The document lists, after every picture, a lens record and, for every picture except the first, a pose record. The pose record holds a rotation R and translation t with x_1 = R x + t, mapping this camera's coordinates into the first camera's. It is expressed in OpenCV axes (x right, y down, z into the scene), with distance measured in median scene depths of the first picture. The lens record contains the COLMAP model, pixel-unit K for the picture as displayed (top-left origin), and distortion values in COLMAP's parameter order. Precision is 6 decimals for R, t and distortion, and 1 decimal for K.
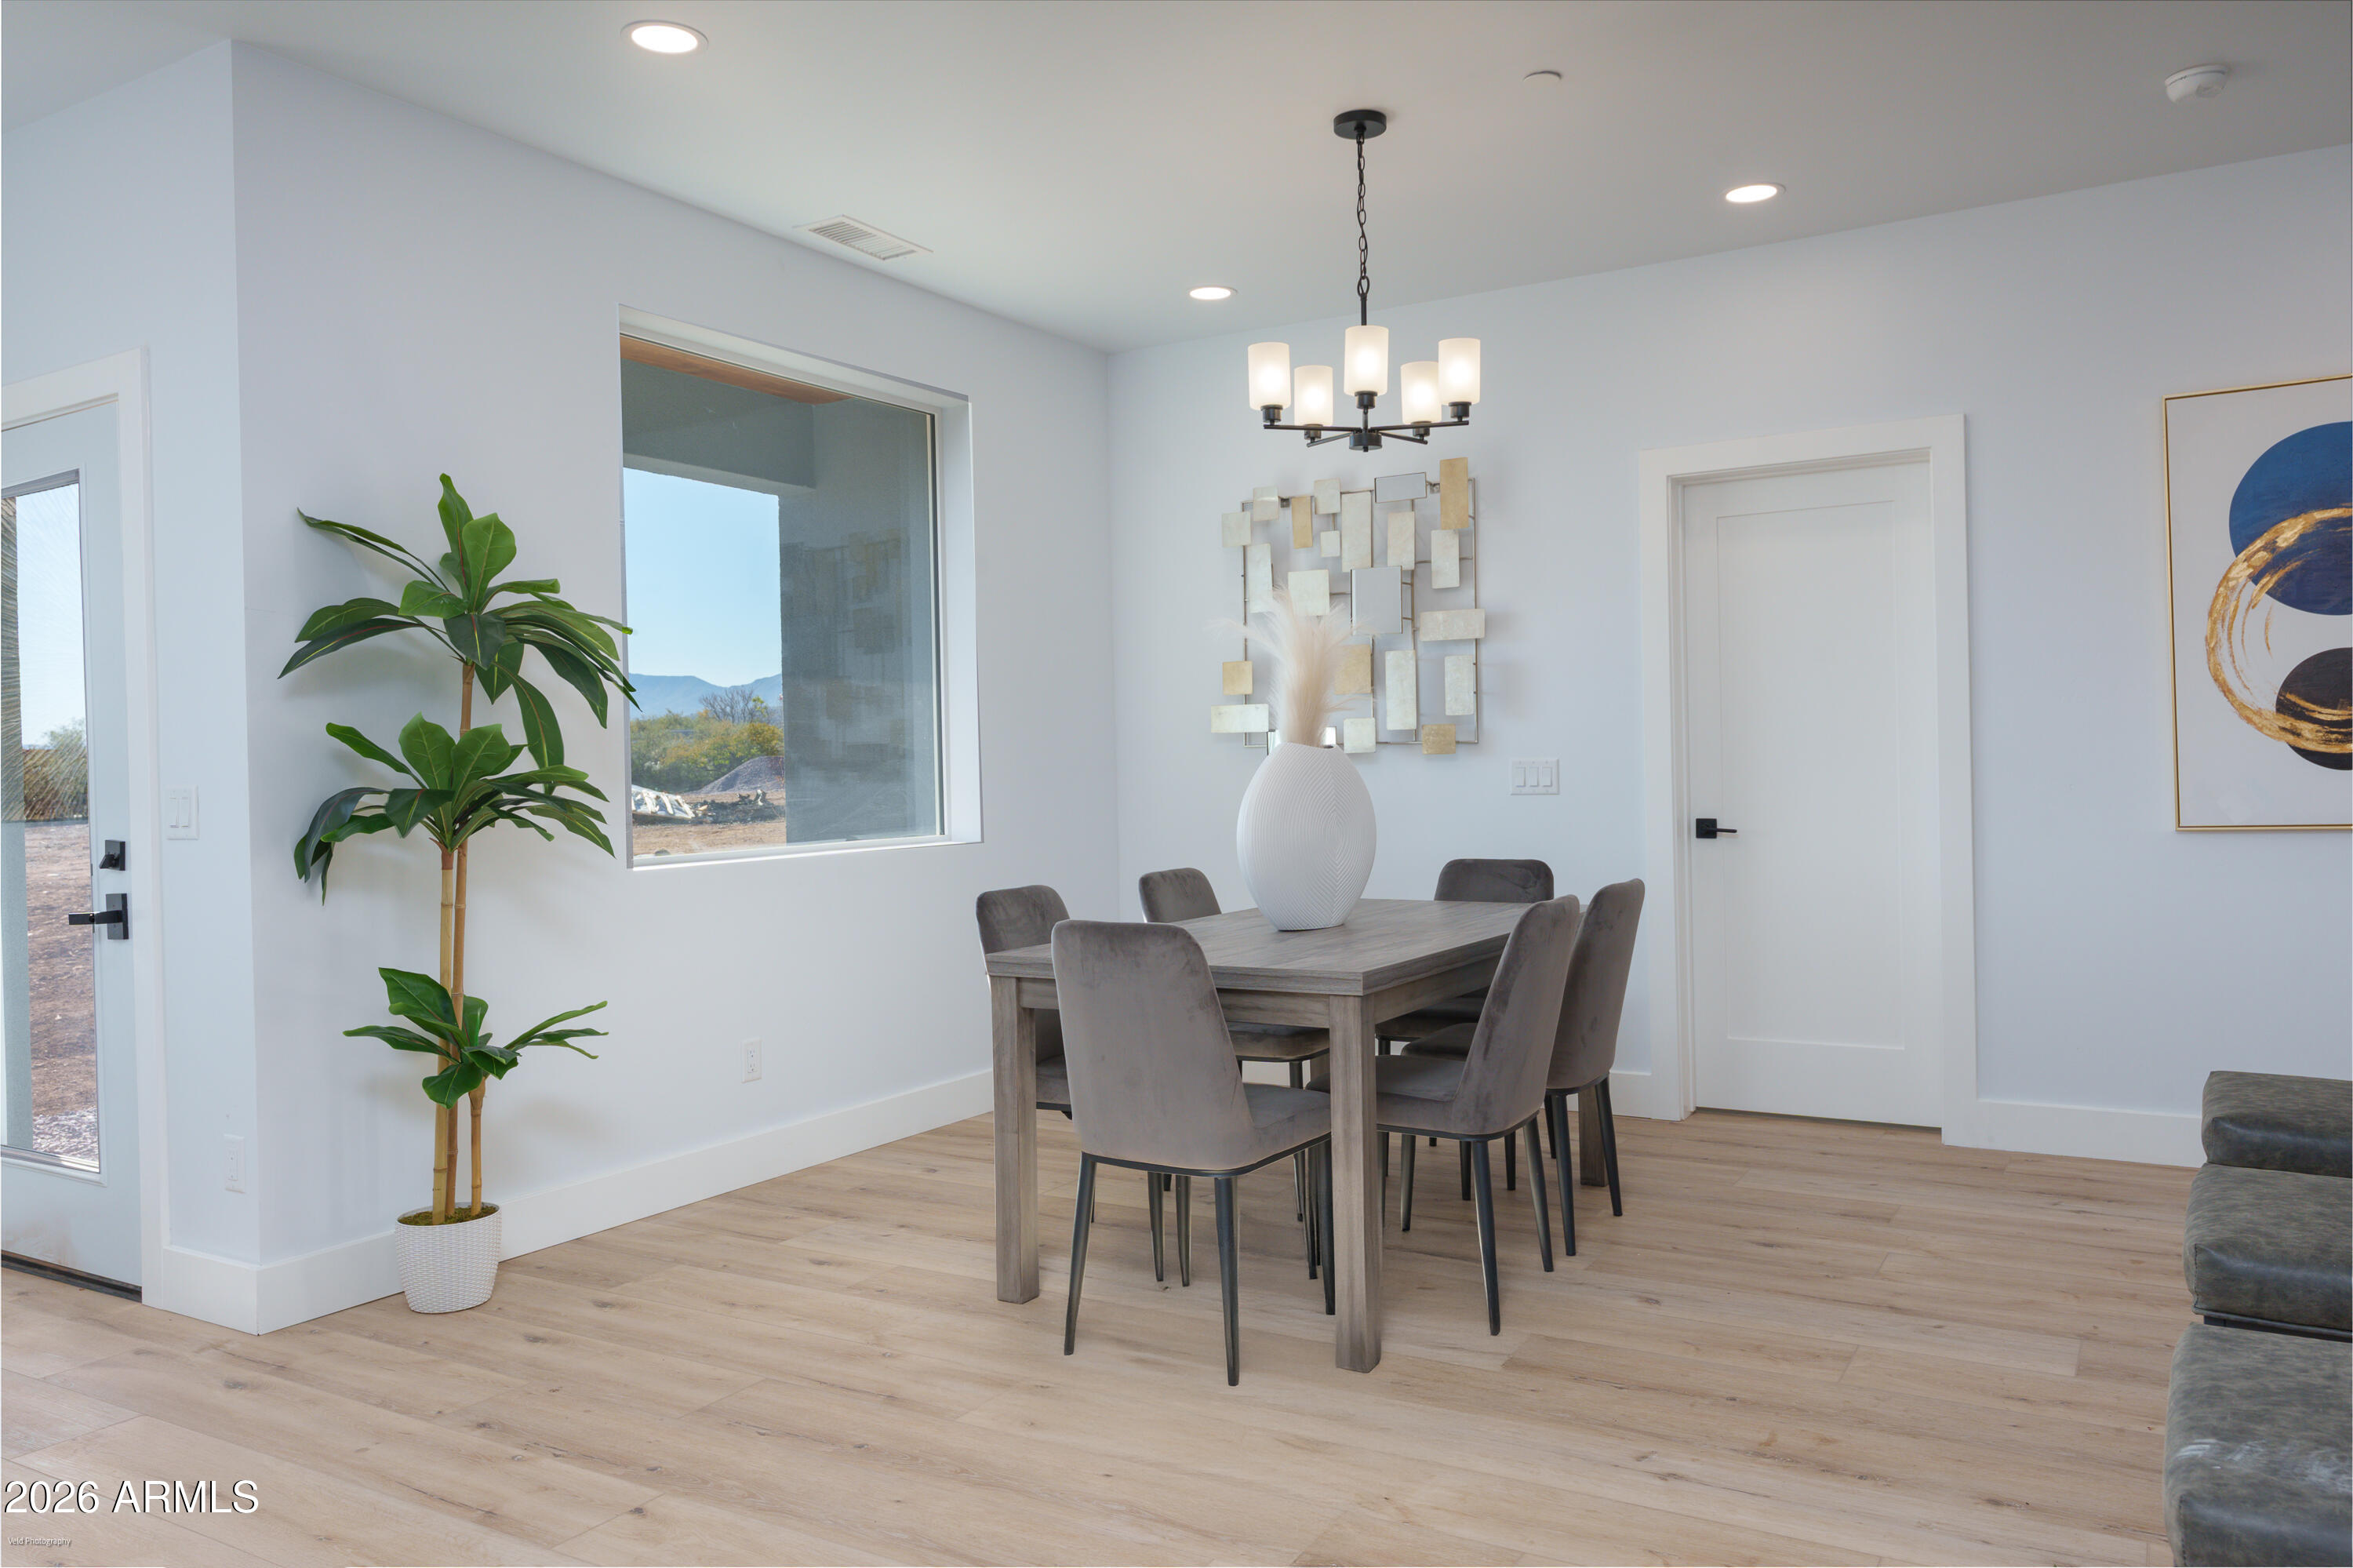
lens RADIAL K [[1664.5, 0, 1176.5], [0, 1664.5, 784.0], [0, 0, 1]] dist [0.008303, 0.004581]
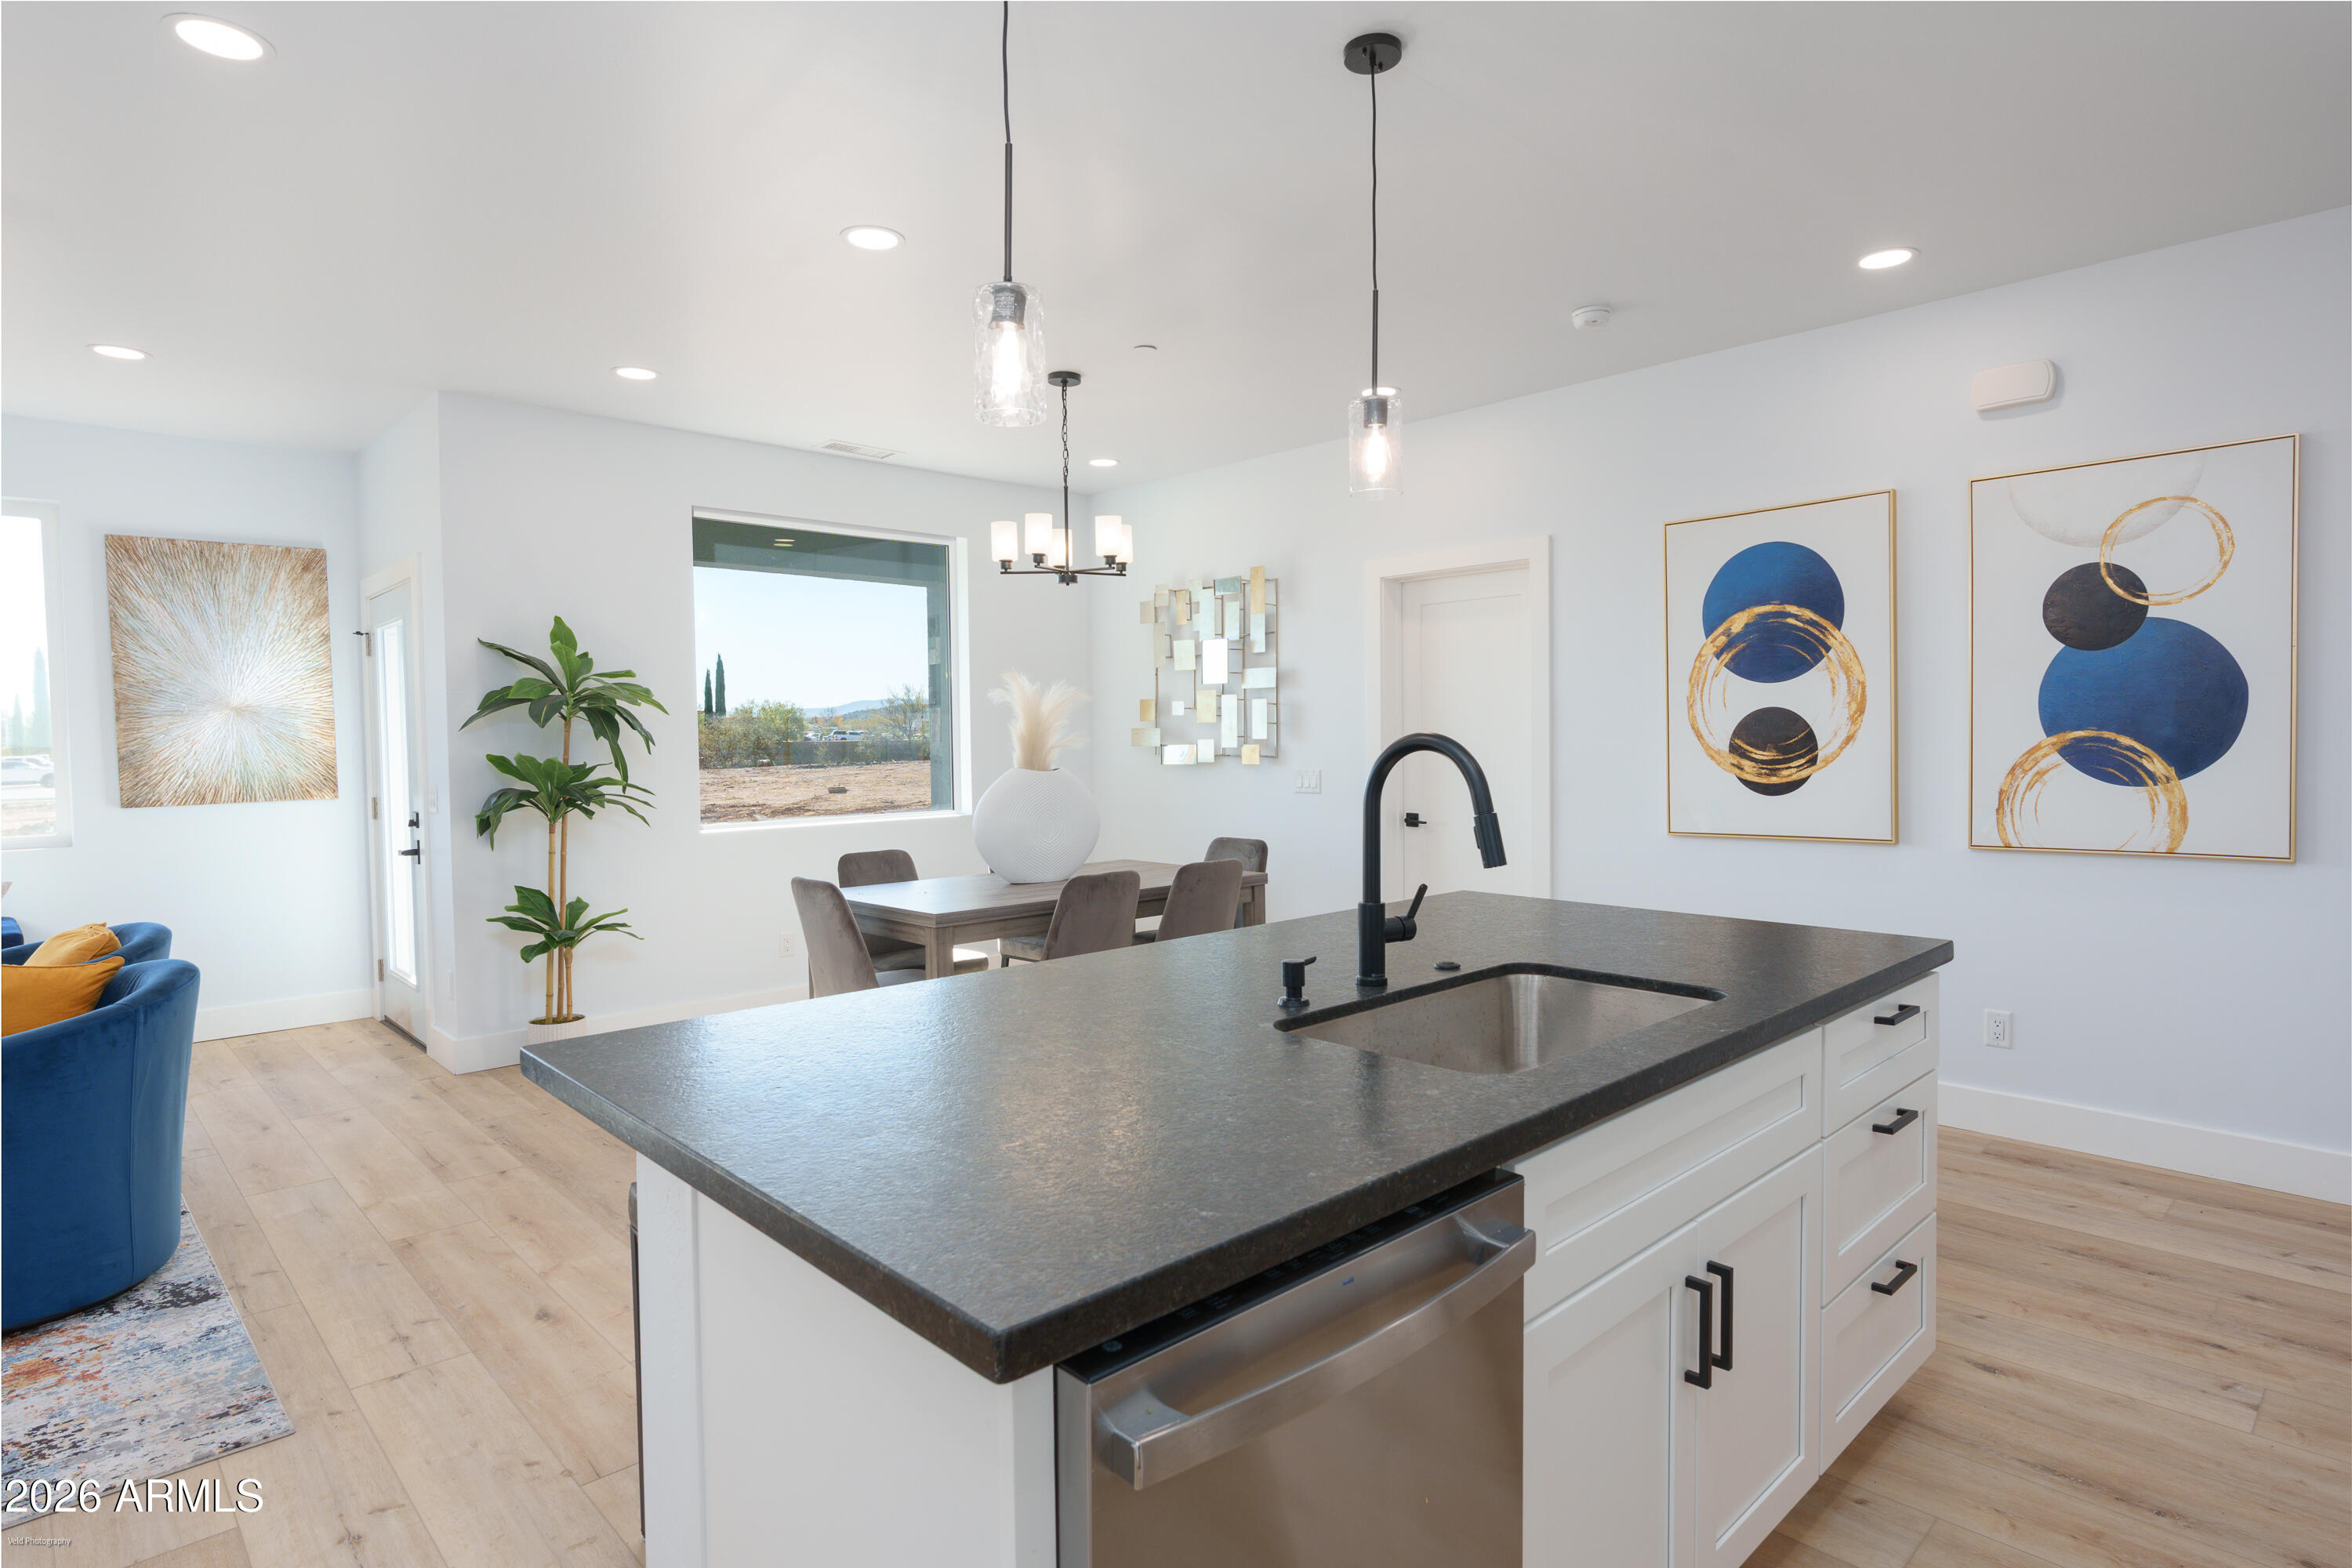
lens RADIAL K [[1228.8, 0, 1183.7], [0, 1228.8, 779.2], [0, 0, 1]] dist [-0.000982, 0.000258]
pose [[0.964216, 0.017494, -0.264539, 0.536148], [-0.010480, 0.999556, 0.027900, -0.048326], [0.264909, -0.024129, 0.963971, -0.108243]]
